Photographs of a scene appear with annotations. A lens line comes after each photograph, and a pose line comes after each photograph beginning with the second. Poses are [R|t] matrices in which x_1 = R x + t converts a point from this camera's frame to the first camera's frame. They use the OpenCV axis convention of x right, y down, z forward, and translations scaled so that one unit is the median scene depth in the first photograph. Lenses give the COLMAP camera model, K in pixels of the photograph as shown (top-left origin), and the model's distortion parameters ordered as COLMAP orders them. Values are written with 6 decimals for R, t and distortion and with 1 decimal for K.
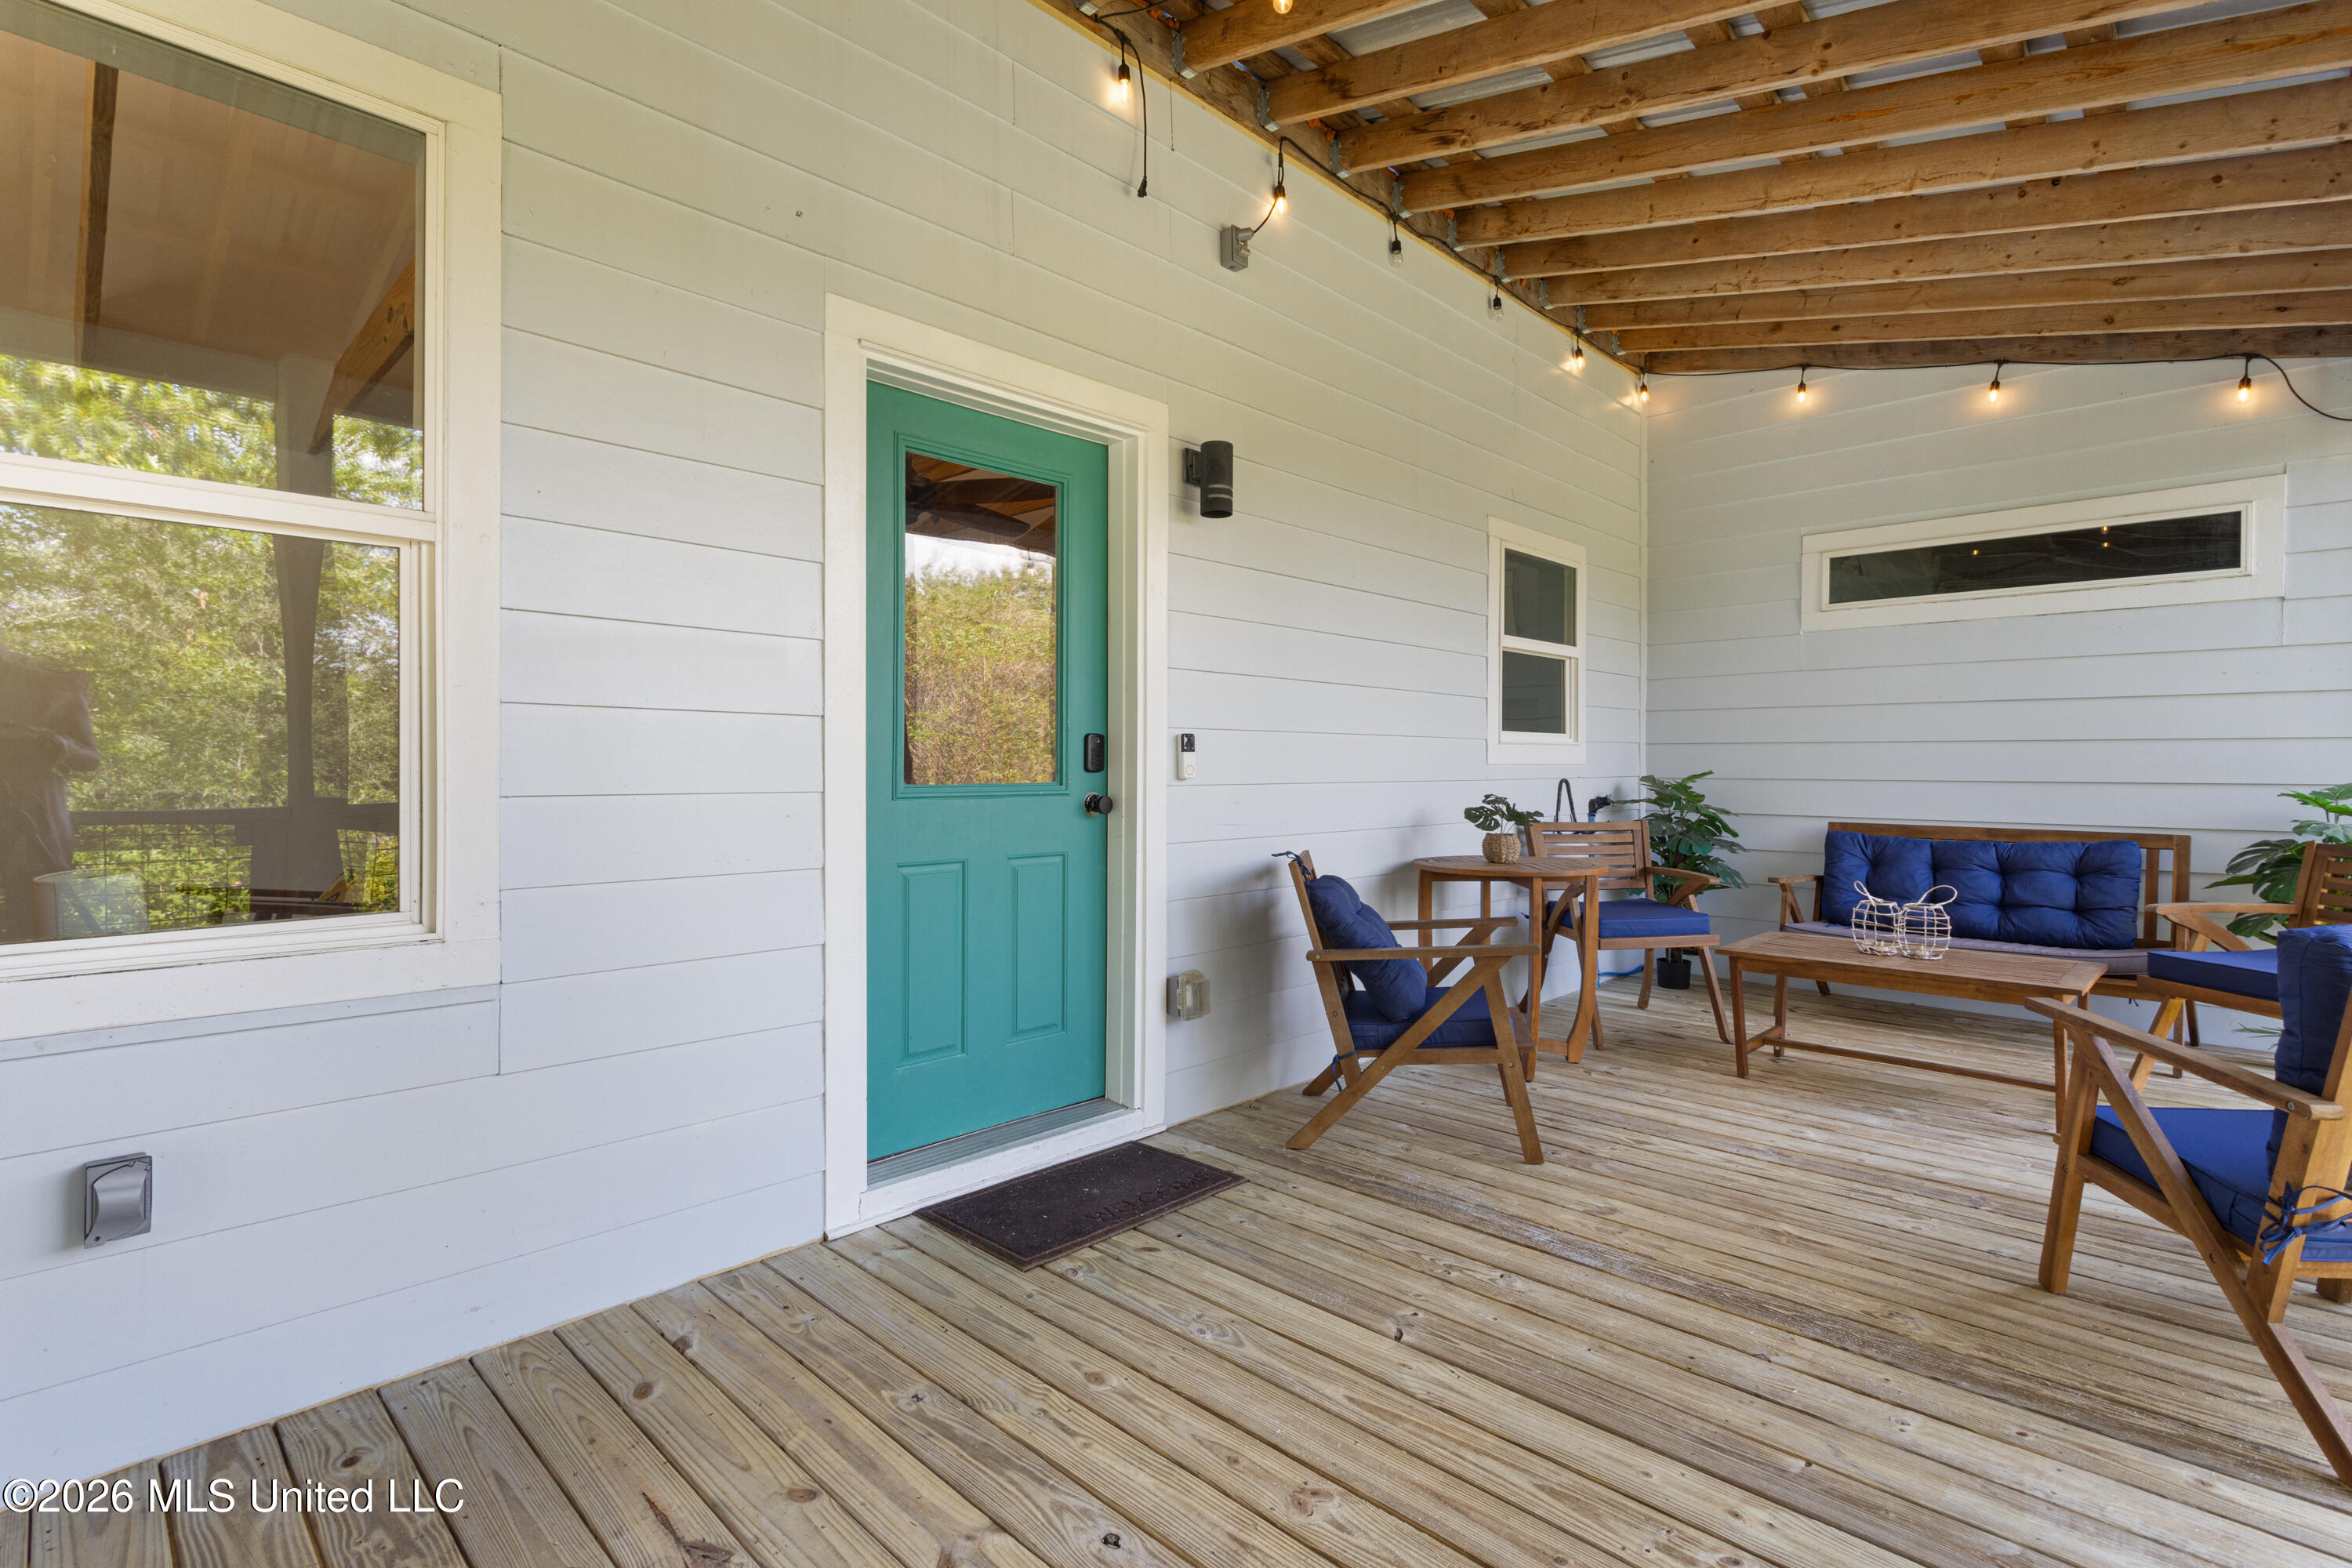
lens RADIAL K [[1106.0, 0, 1170.6], [0, 1106.0, 781.1], [0, 0, 1]] dist [0.002241, 0.000866]
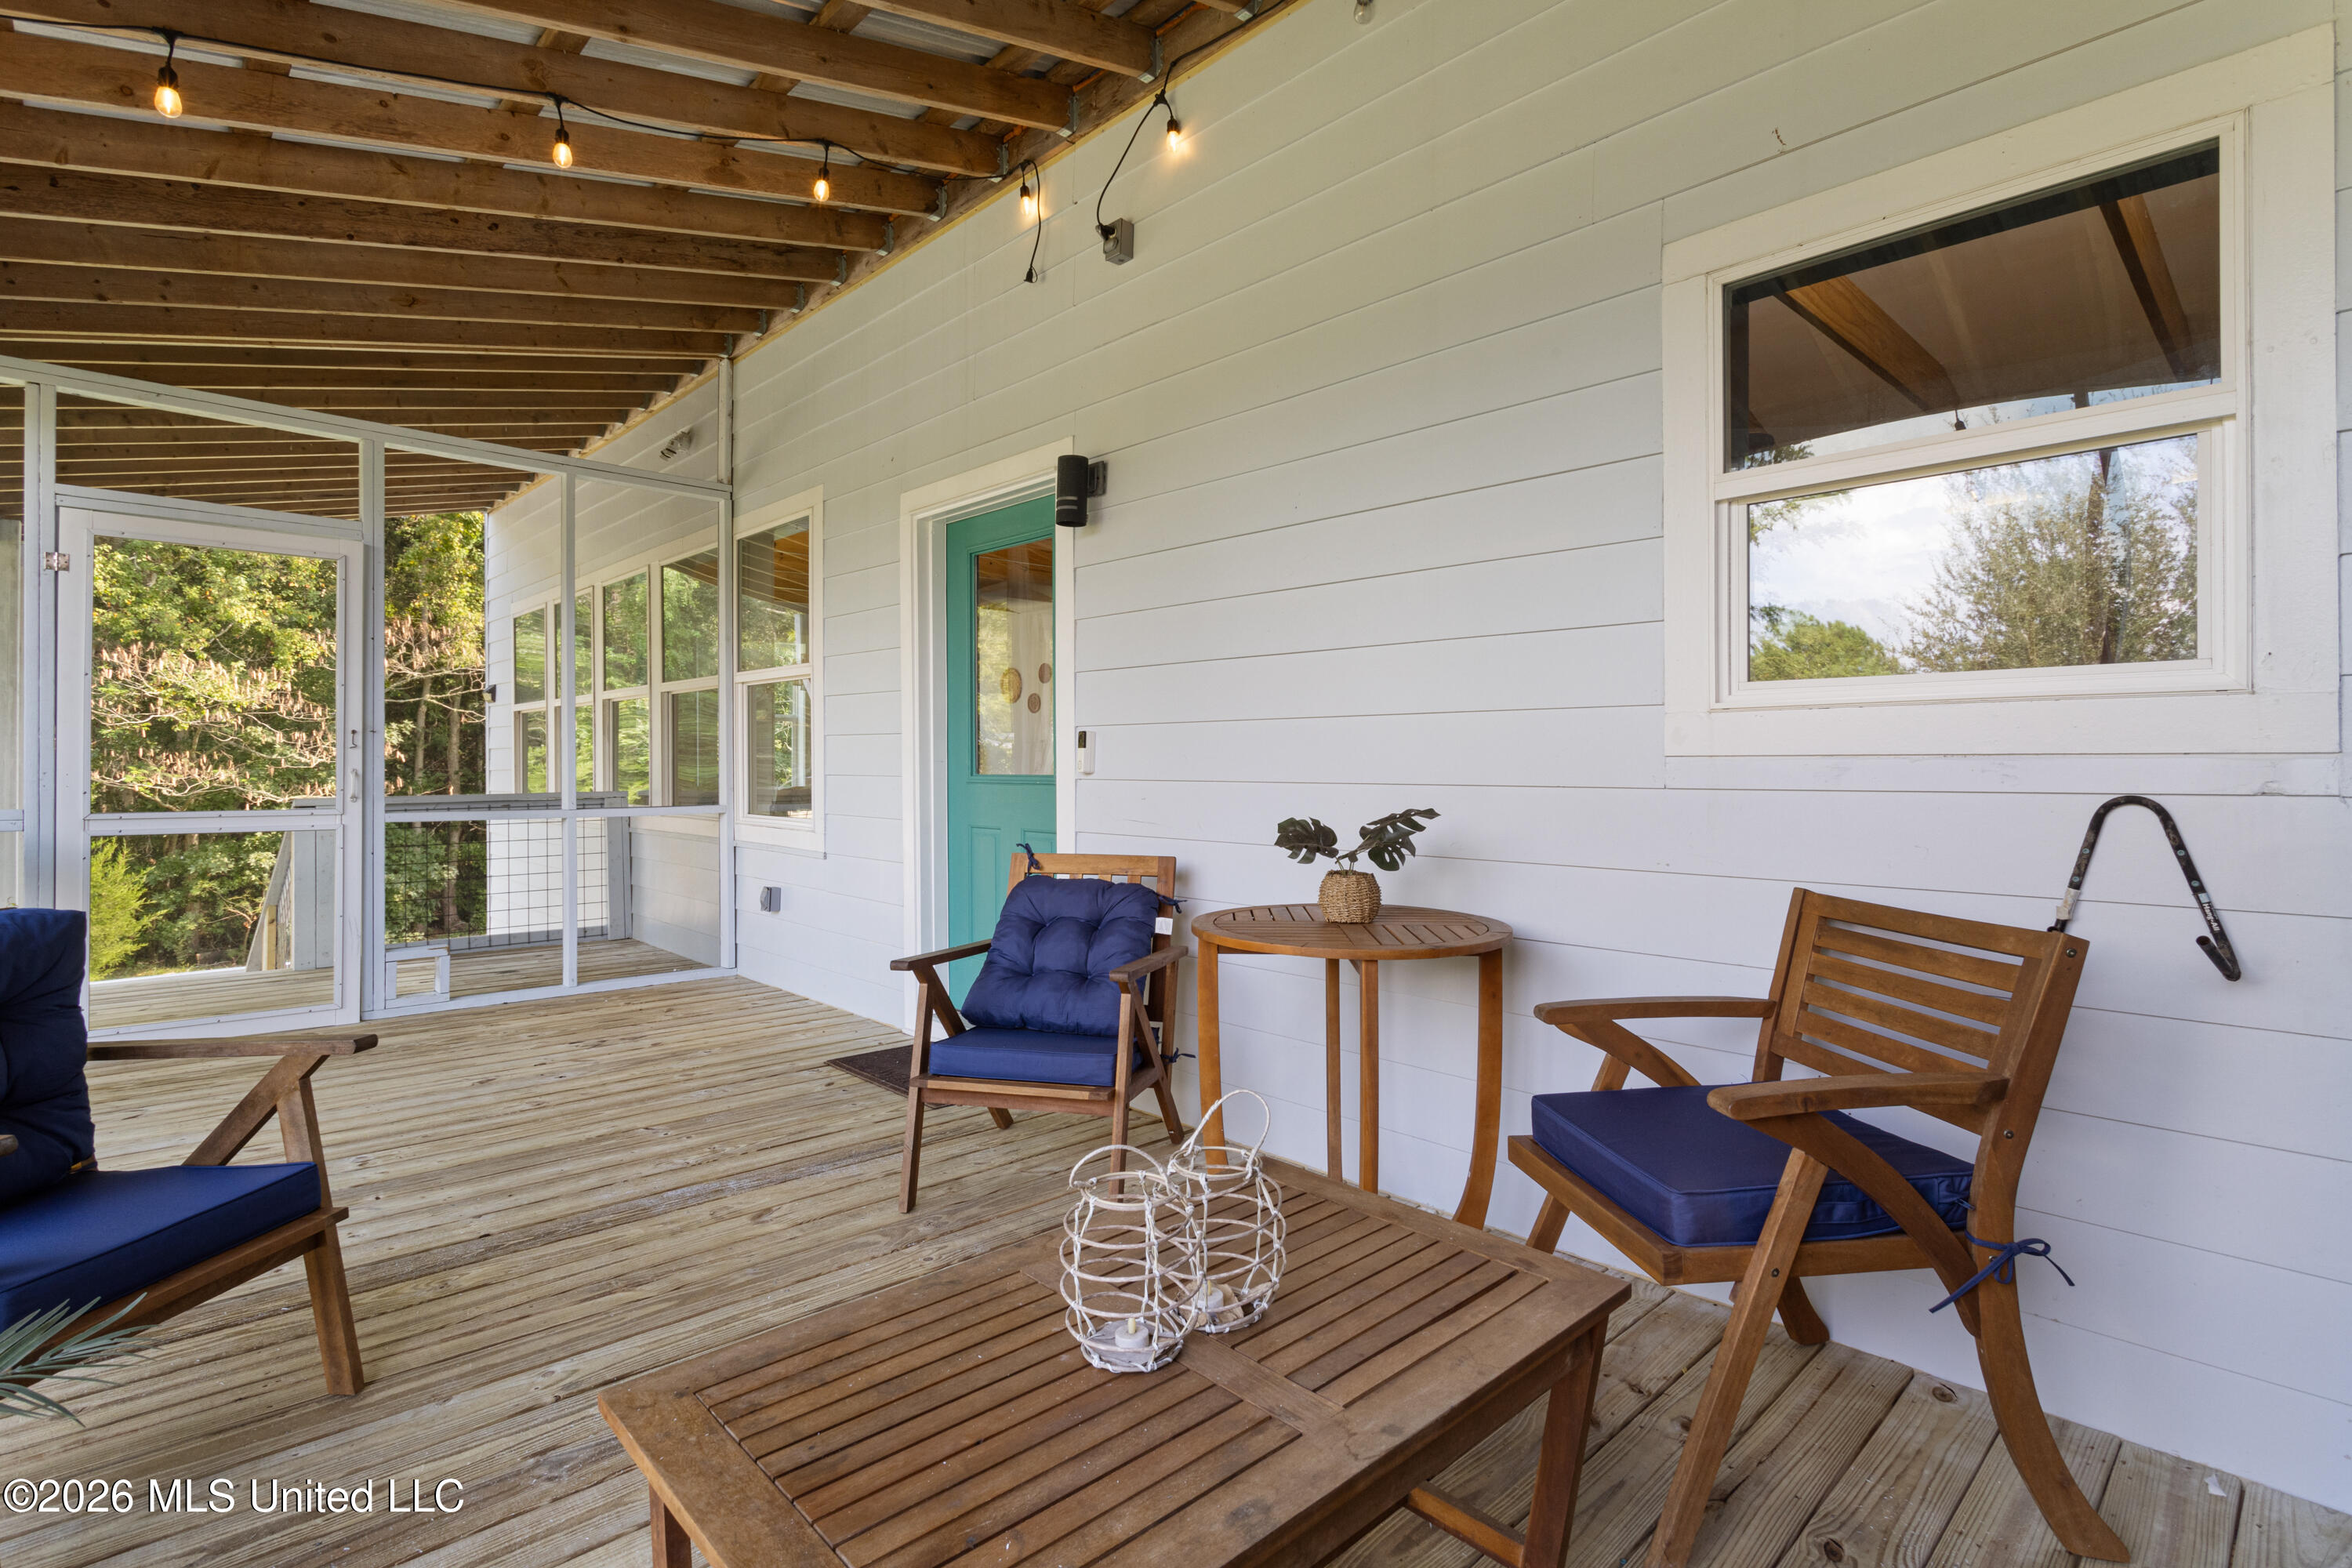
lens RADIAL K [[1121.6, 0, 1176.0], [0, 1121.6, 784.0], [0, 0, 1]] dist [0.001151, 0.000287]
pose [[-0.036552, 0.014126, -0.999232, 1.006439], [-0.017958, 0.999729, 0.014790, -0.009088], [0.999170, 0.018484, -0.036288, 1.032595]]
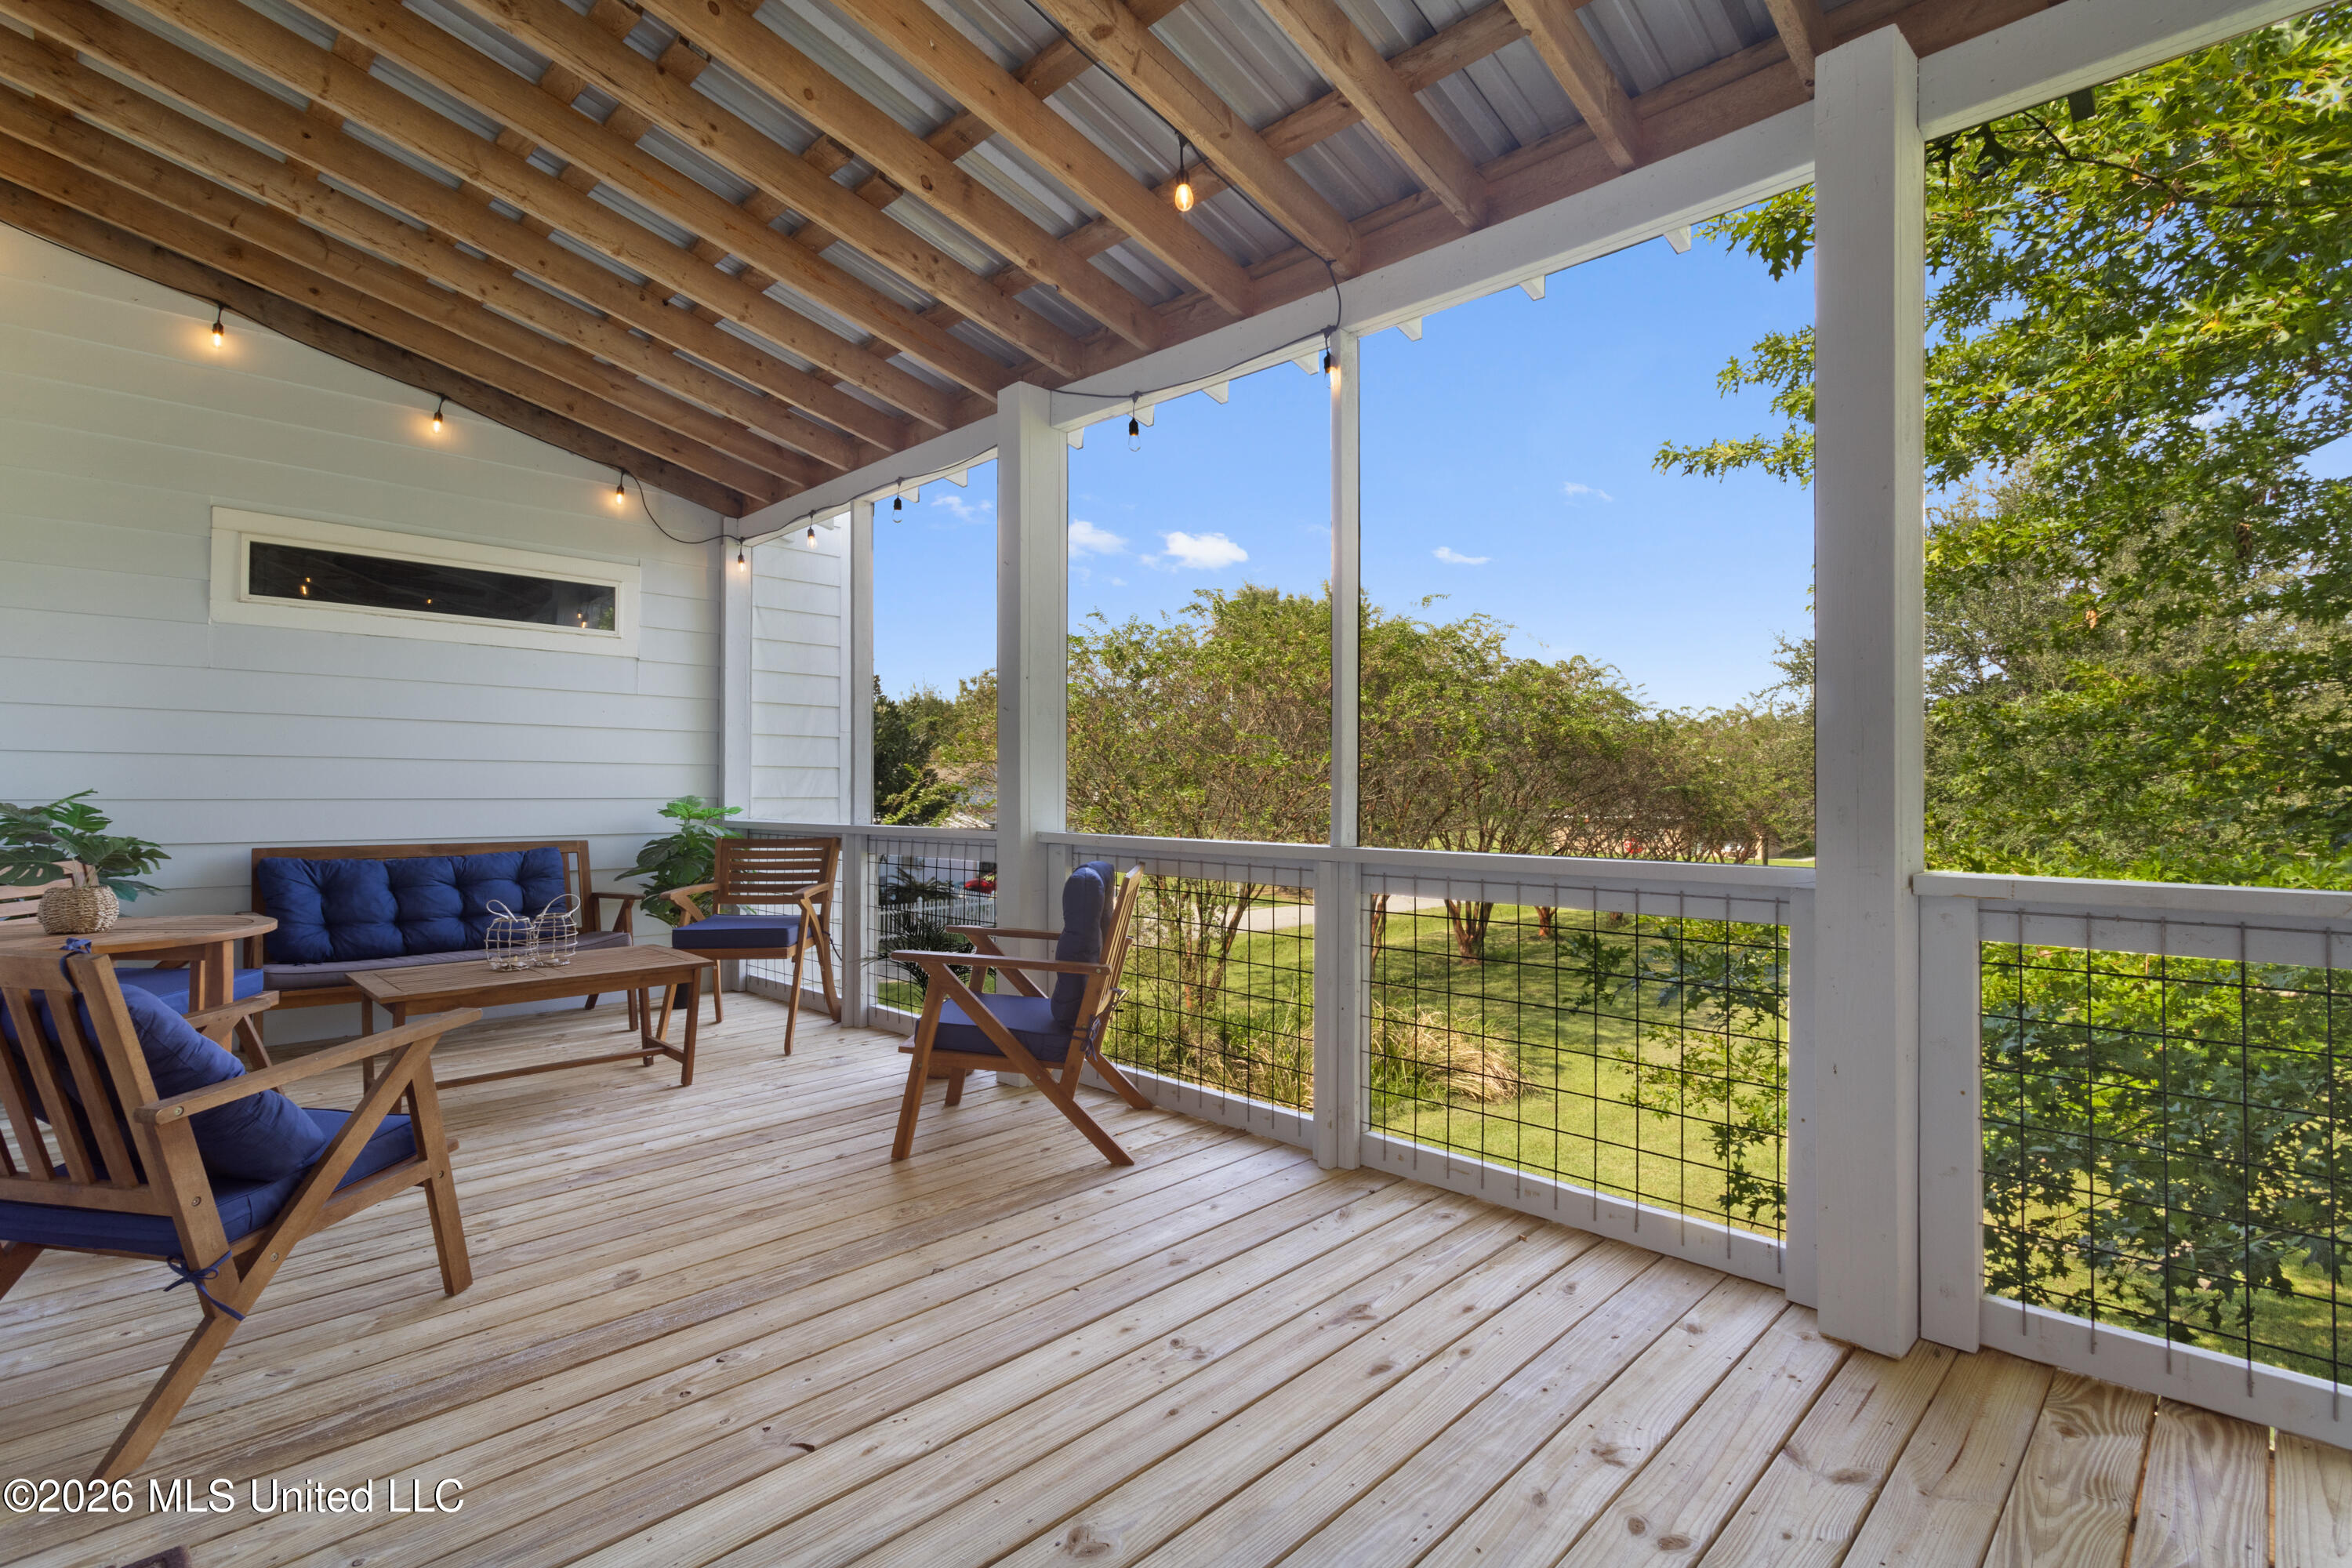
lens RADIAL K [[1097.0, 0, 1173.1], [0, 1097.0, 792.8], [0, 0, 1]] dist [0.000864, 0.000274]
pose [[-0.000475, -0.004928, 0.999988, -0.370992], [0.011434, 0.999922, 0.004933, -0.003151], [-0.999935, 0.011436, -0.000419, 0.411810]]
